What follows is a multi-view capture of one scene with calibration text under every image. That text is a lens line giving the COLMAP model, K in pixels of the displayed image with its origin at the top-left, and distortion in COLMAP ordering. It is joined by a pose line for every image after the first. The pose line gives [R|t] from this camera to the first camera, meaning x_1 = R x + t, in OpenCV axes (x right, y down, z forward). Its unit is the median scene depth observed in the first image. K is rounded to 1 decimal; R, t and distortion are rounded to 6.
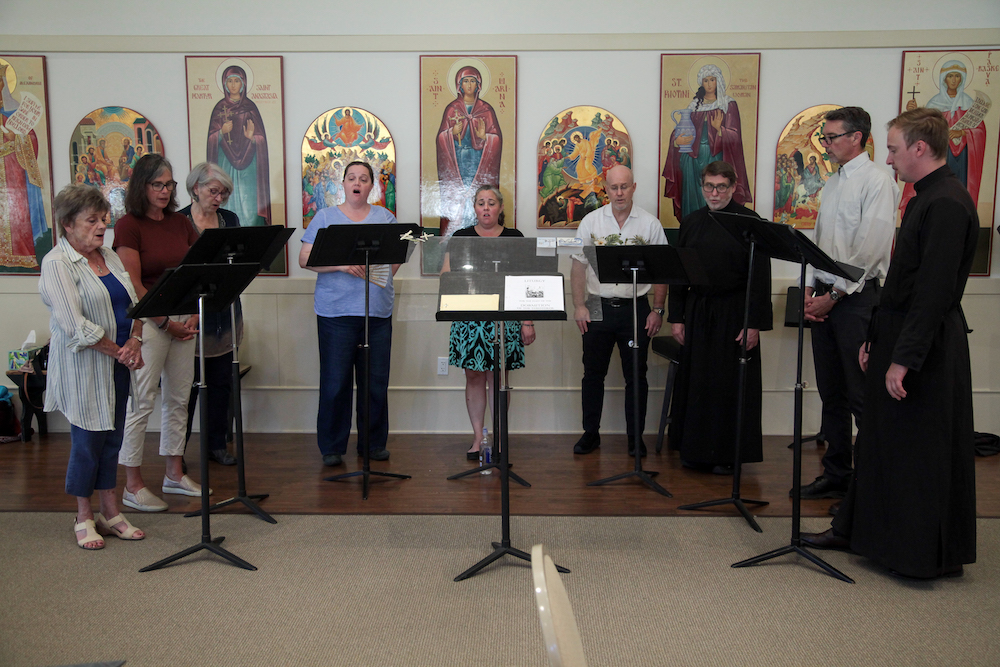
lens RADIAL K [[989.0, 0, 494.4], [0, 989.0, 331.3], [0, 0, 1]] dist [0.001082, 0.101260]
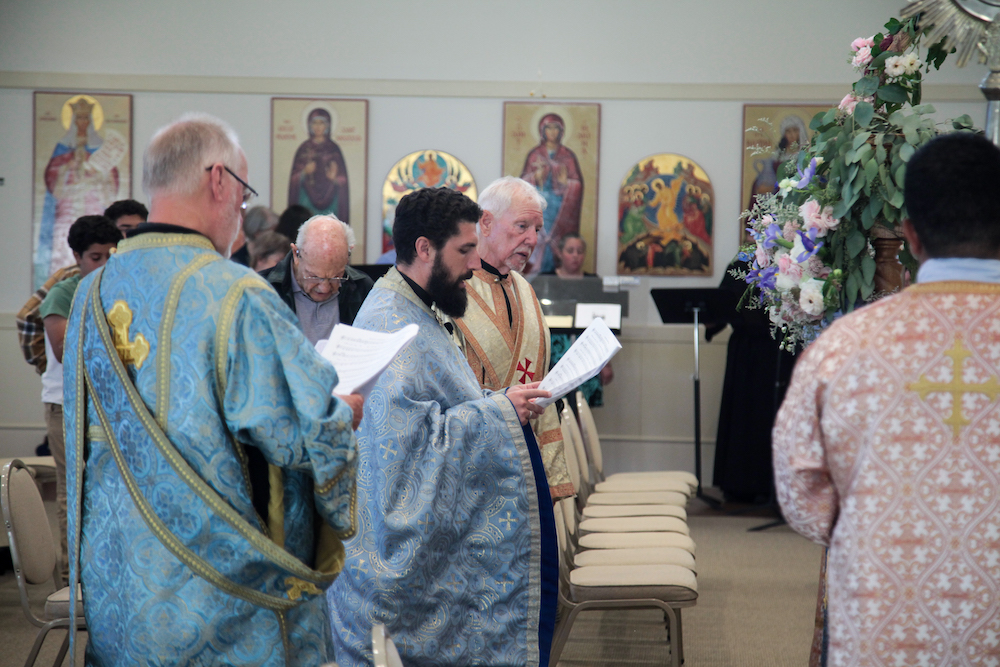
lens RADIAL K [[2552.9, 0, 500.0], [0, 2552.9, 333.5], [0, 0, 1]] dist [0.483263, 0.036102]
pose [[0.999093, 0.020999, -0.037041, 0.022541], [-0.024208, 0.995790, -0.088407, 0.187123], [0.035029, 0.089224, 0.995395, -1.575255]]
